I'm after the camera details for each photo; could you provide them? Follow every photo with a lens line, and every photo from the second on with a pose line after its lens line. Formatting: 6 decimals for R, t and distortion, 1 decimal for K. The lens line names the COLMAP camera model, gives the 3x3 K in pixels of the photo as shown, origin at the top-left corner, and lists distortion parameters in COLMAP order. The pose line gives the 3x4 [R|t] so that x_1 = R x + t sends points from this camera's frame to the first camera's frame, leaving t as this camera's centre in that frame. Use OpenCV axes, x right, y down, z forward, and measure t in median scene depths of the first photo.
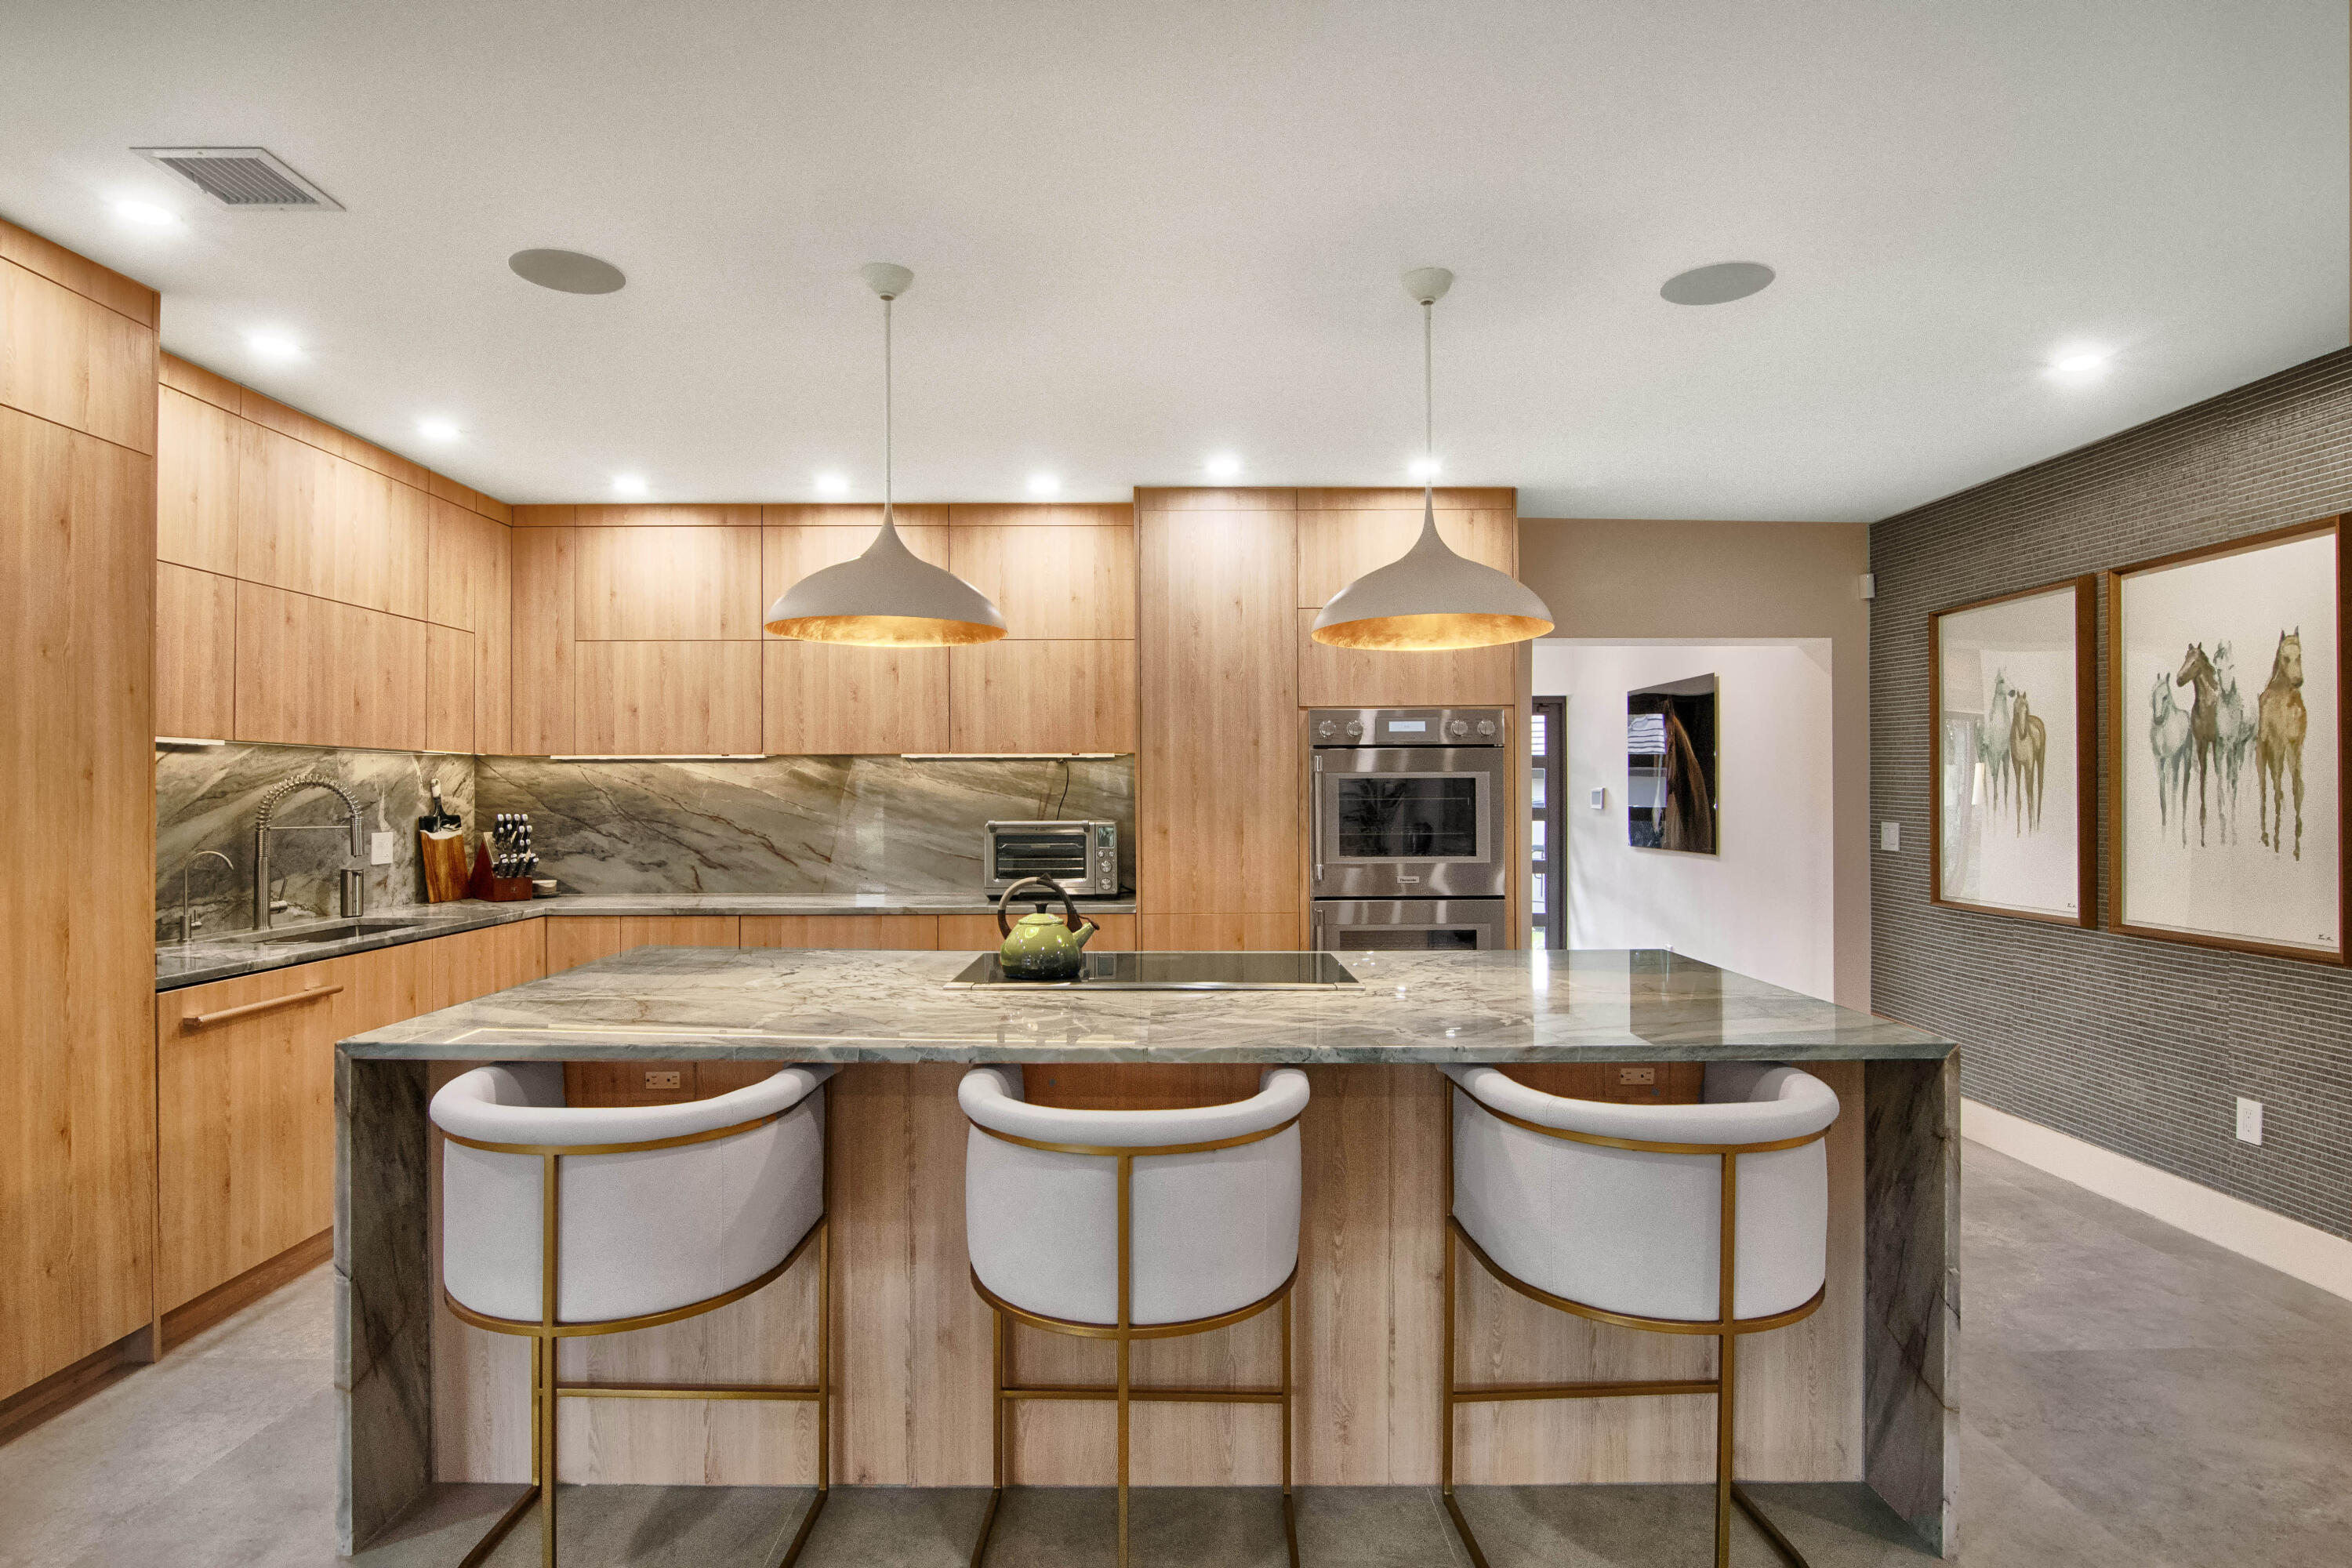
lens RADIAL K [[1185.7, 0, 1184.5], [0, 1185.7, 795.5], [0, 0, 1]] dist [-0.000176, -0.000525]
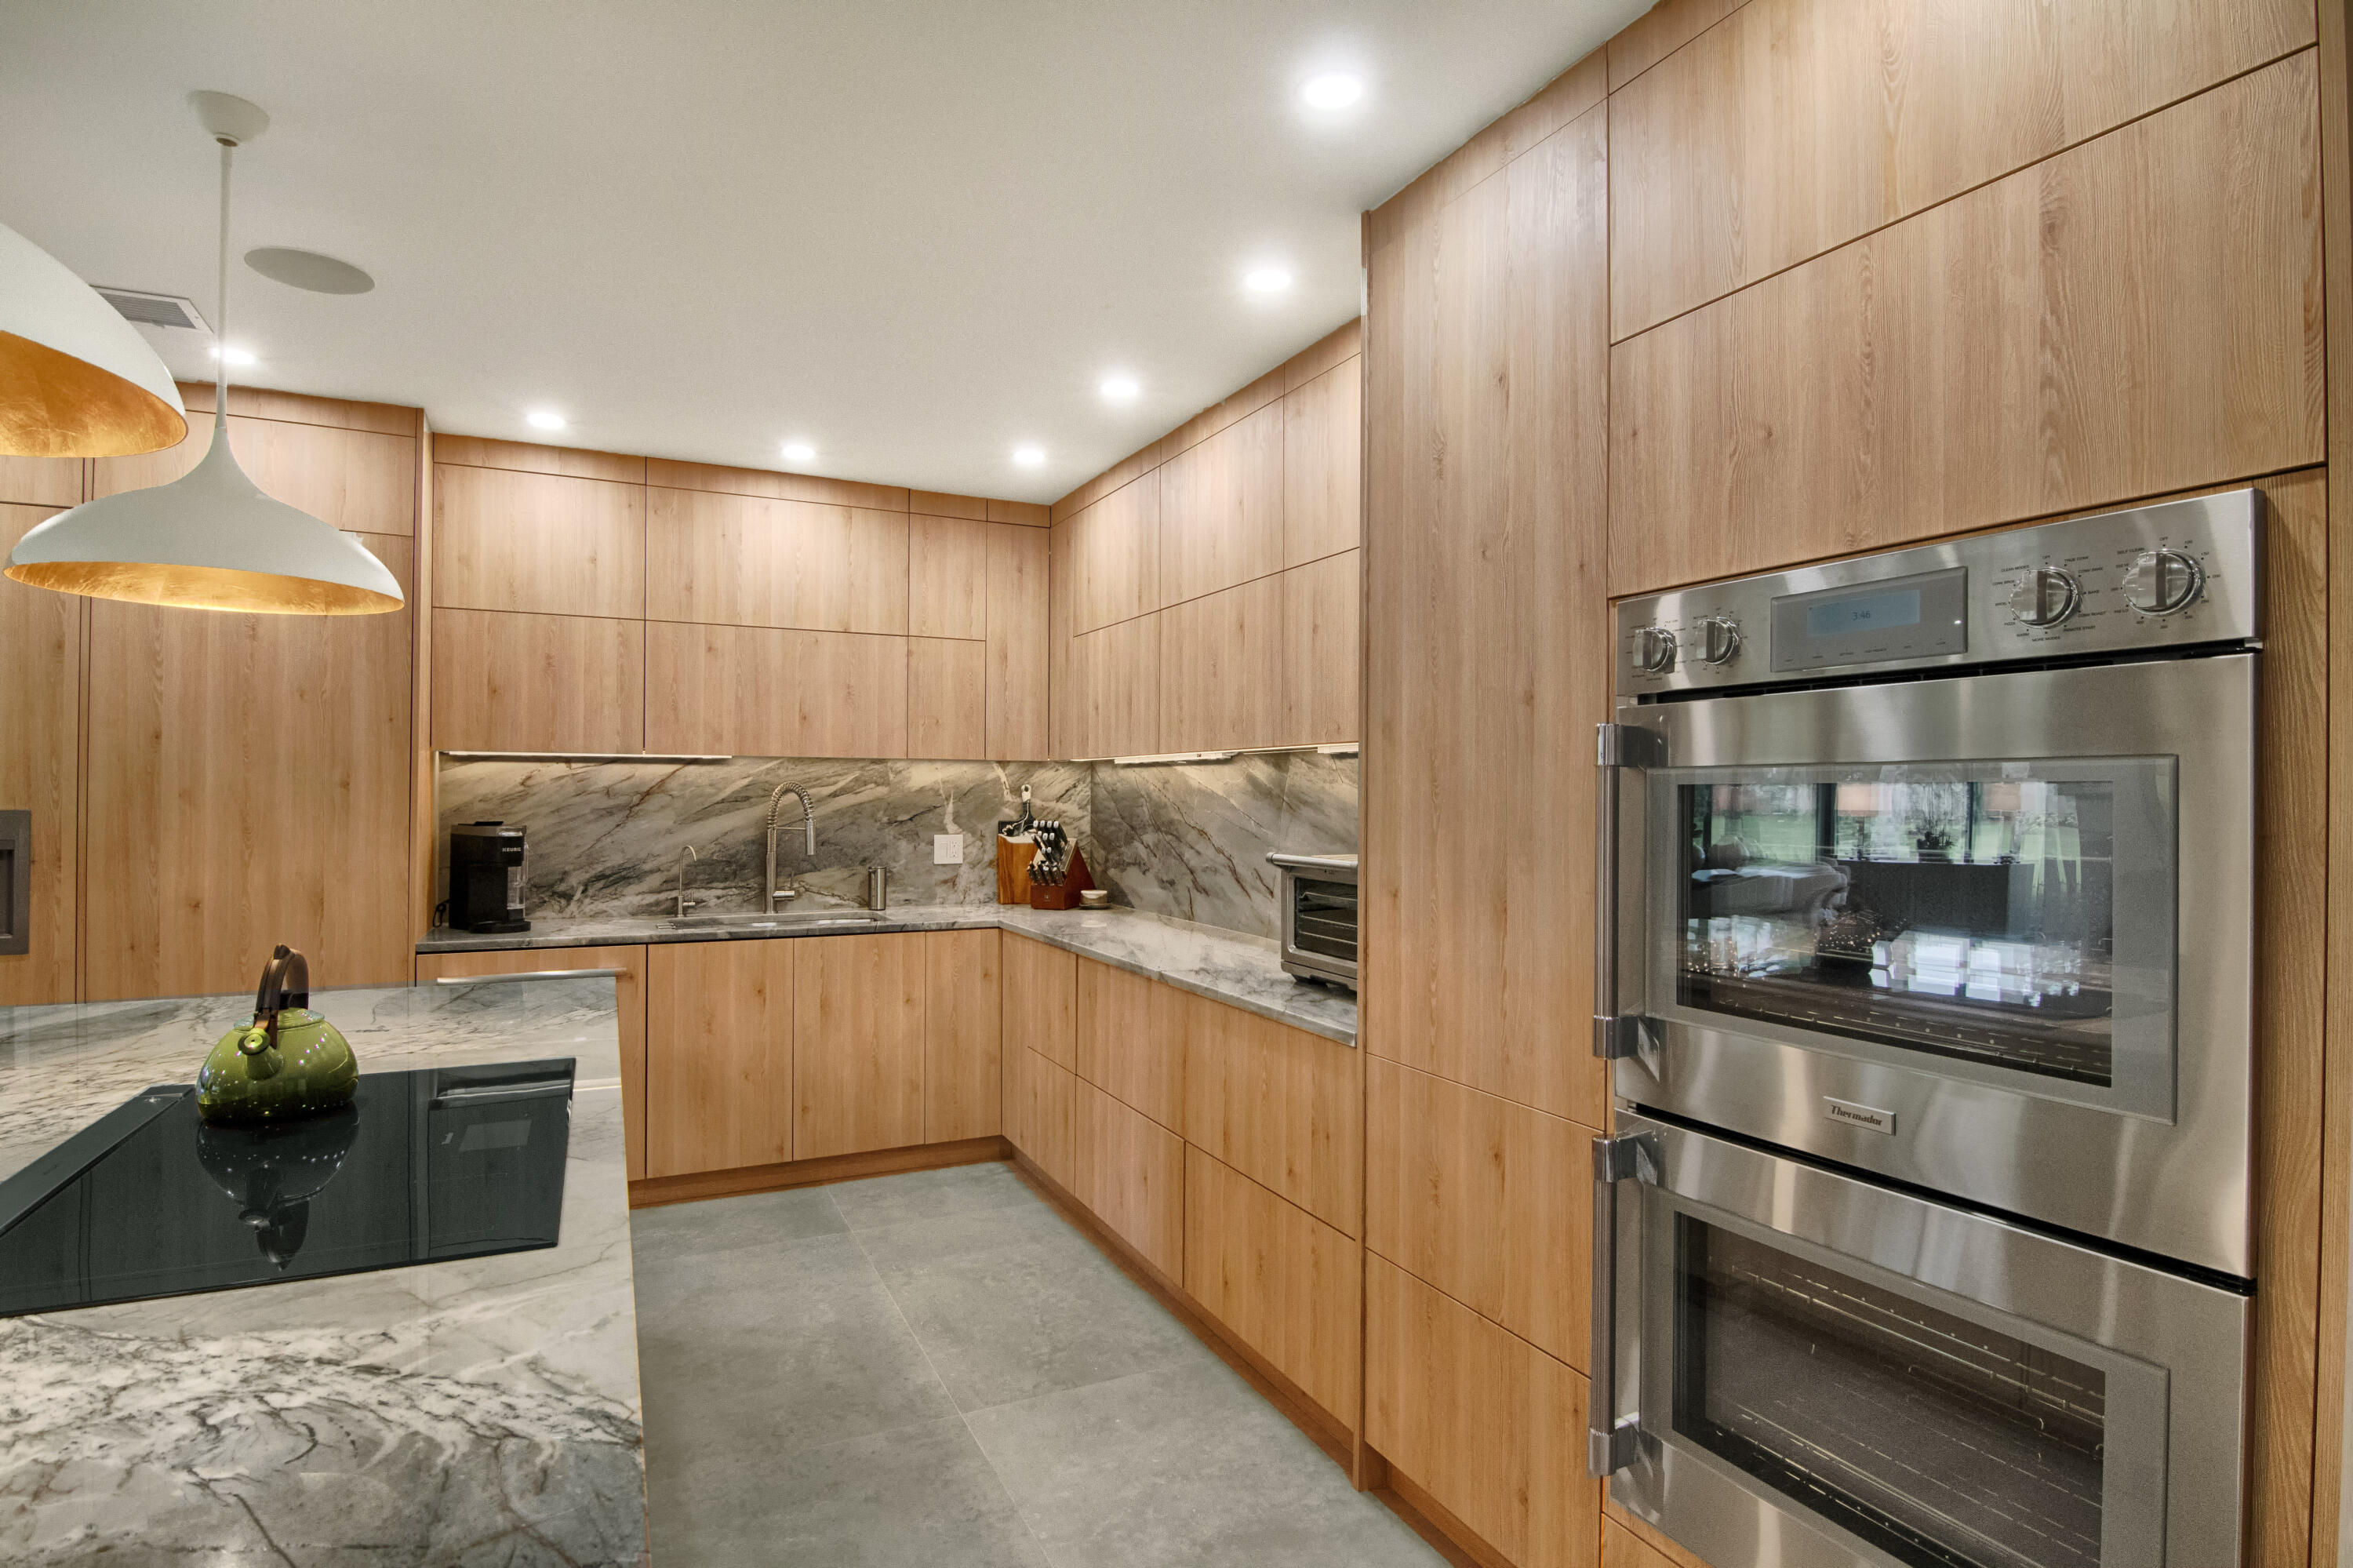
lens RADIAL K [[1186.2, 0, 1178.5], [0, 1186.2, 786.0], [0, 0, 1]] dist [-0.000176, -0.000525]
pose [[0.440108, 0.000725, -0.897945, 0.382940], [-0.009211, 0.999951, -0.003707, -0.010983], [0.897898, 0.009903, 0.440093, 0.703997]]
